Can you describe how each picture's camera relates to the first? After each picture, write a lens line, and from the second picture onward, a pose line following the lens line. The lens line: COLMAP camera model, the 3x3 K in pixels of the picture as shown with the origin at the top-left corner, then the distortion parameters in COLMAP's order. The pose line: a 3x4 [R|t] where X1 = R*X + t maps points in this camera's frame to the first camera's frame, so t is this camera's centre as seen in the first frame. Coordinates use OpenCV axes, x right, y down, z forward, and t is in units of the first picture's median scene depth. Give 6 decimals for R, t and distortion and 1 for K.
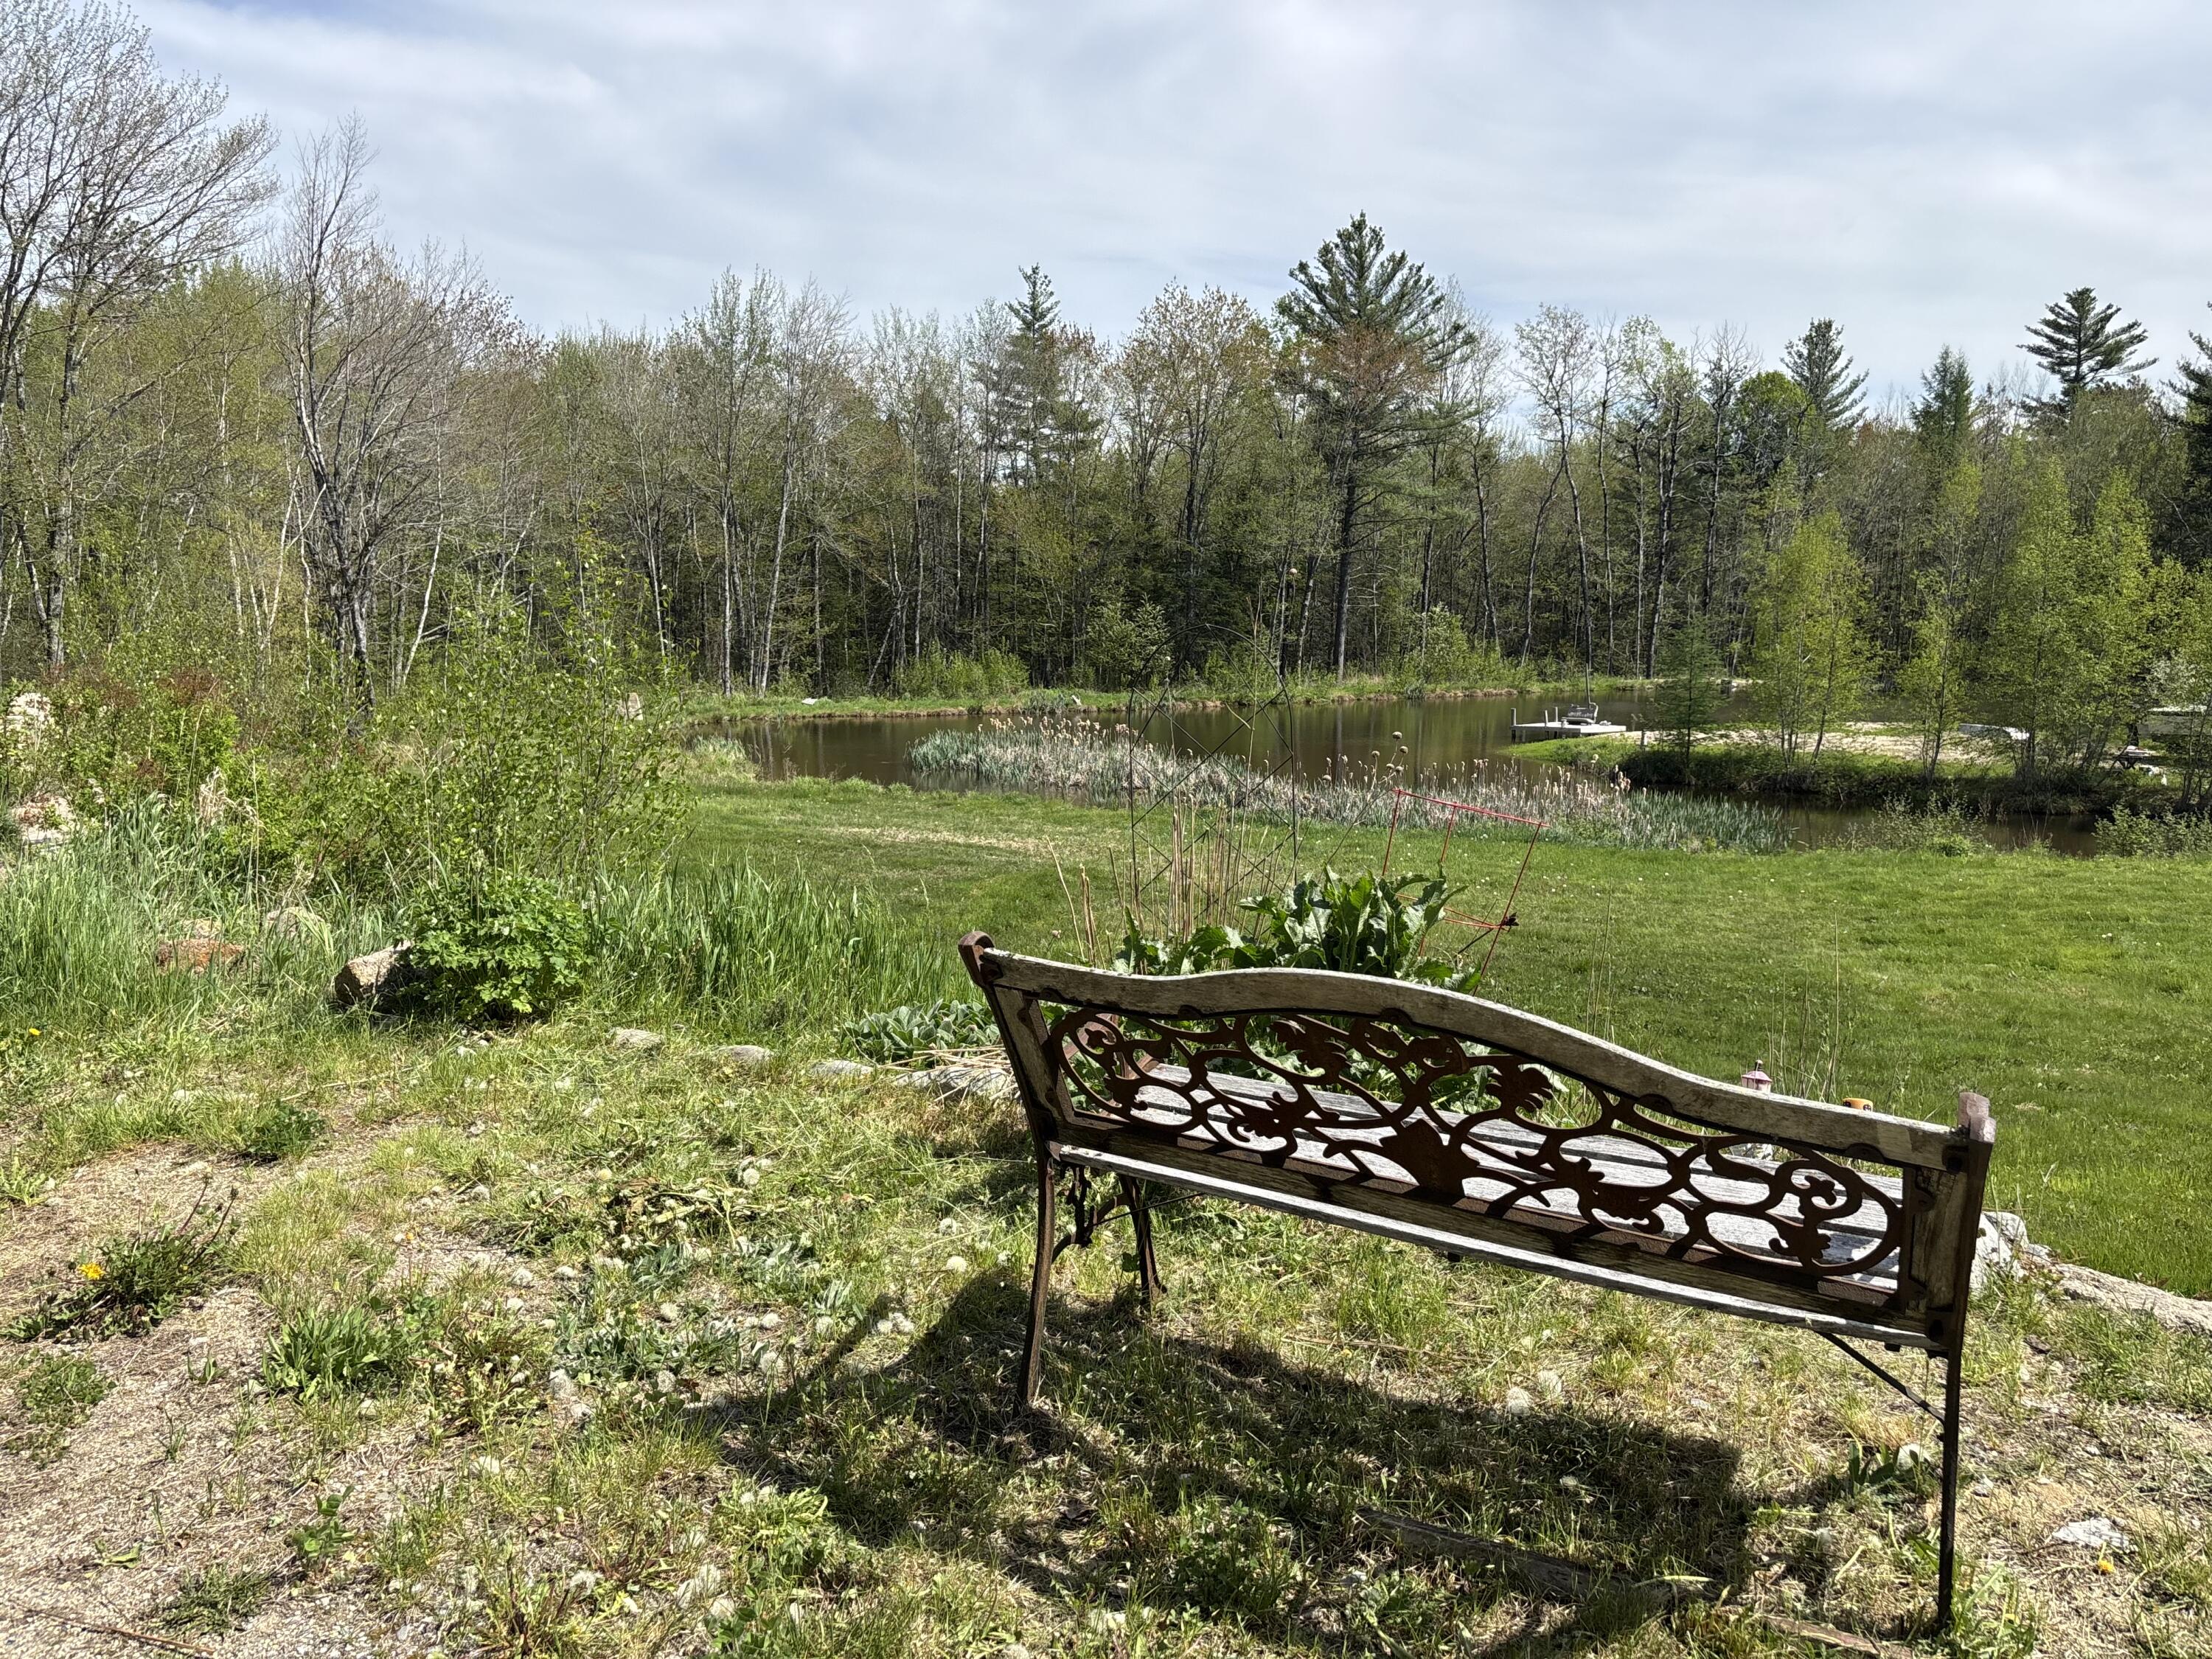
lens RADIAL K [[1665.2, 0, 1089.7], [0, 1665.2, 833.3], [0, 0, 1]] dist [-0.001197, -0.008407]
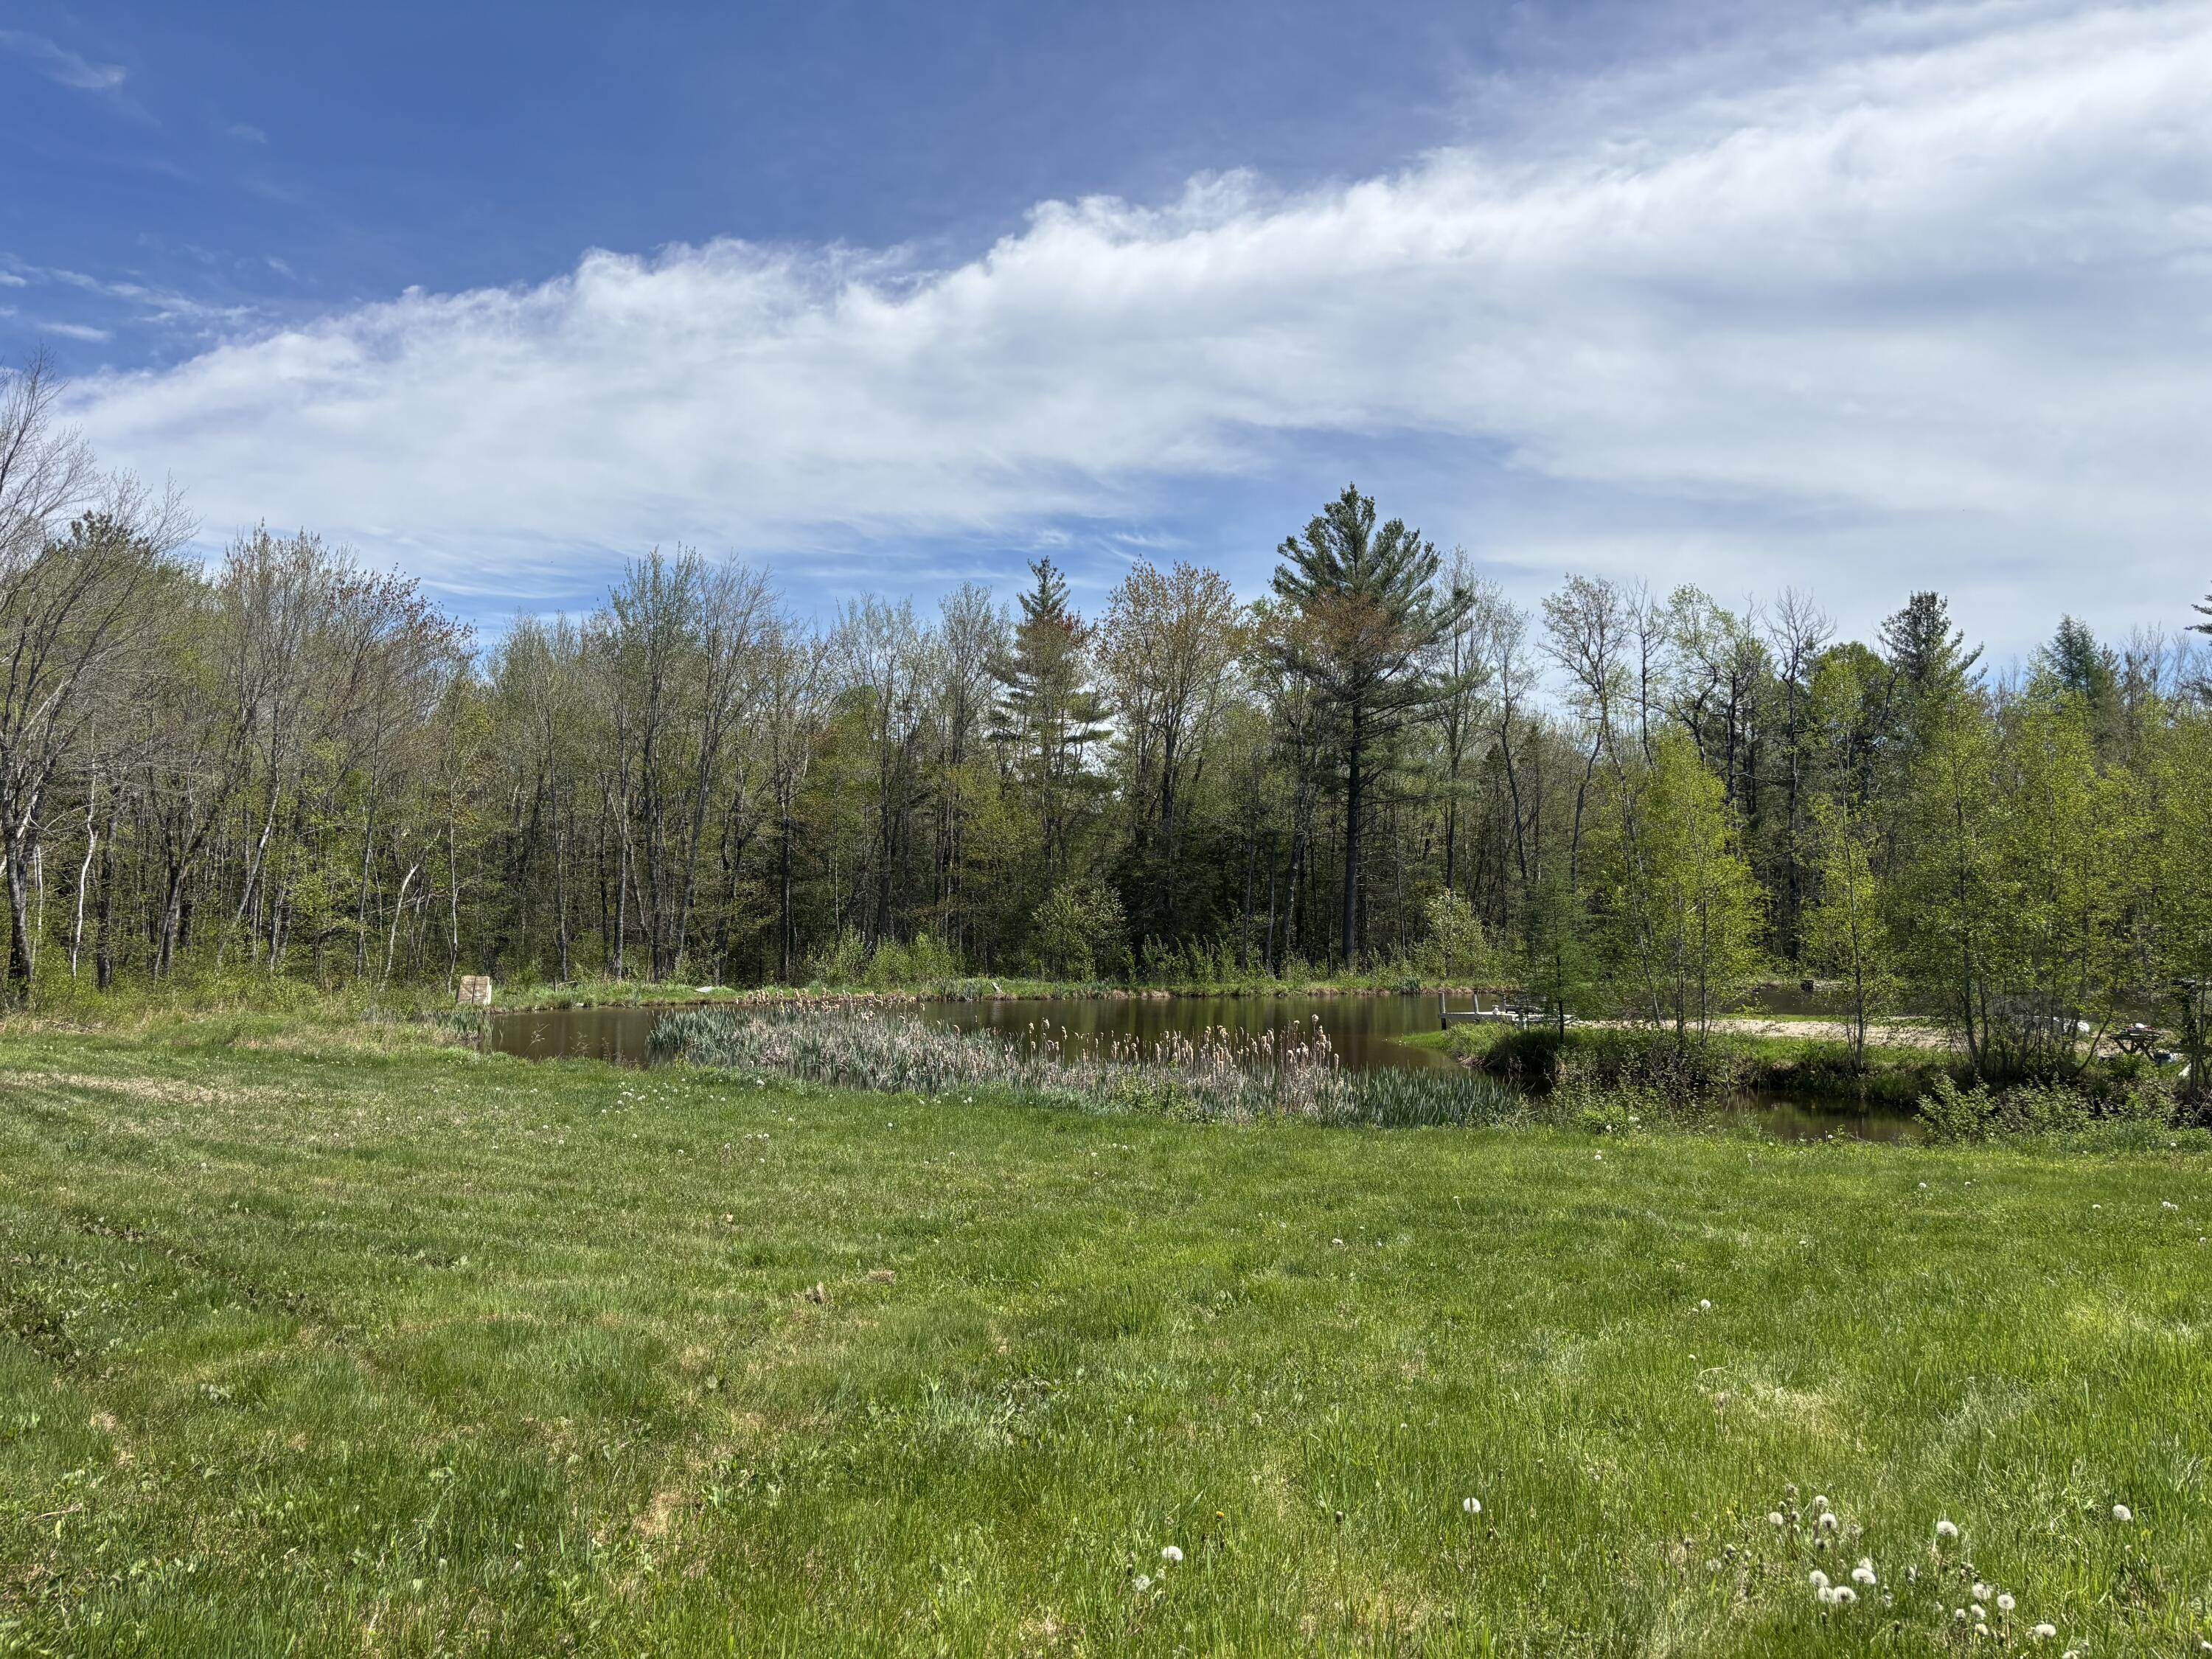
lens RADIAL K [[1665.2, 0, 1100.2], [0, 1665.2, 828.6], [0, 0, 1]] dist [-0.001197, -0.008407]
pose [[0.991953, -0.014322, -0.125796, 0.127376], [-0.010863, 0.980289, -0.197272, 0.008057], [0.126141, 0.197051, 0.972244, 0.088452]]
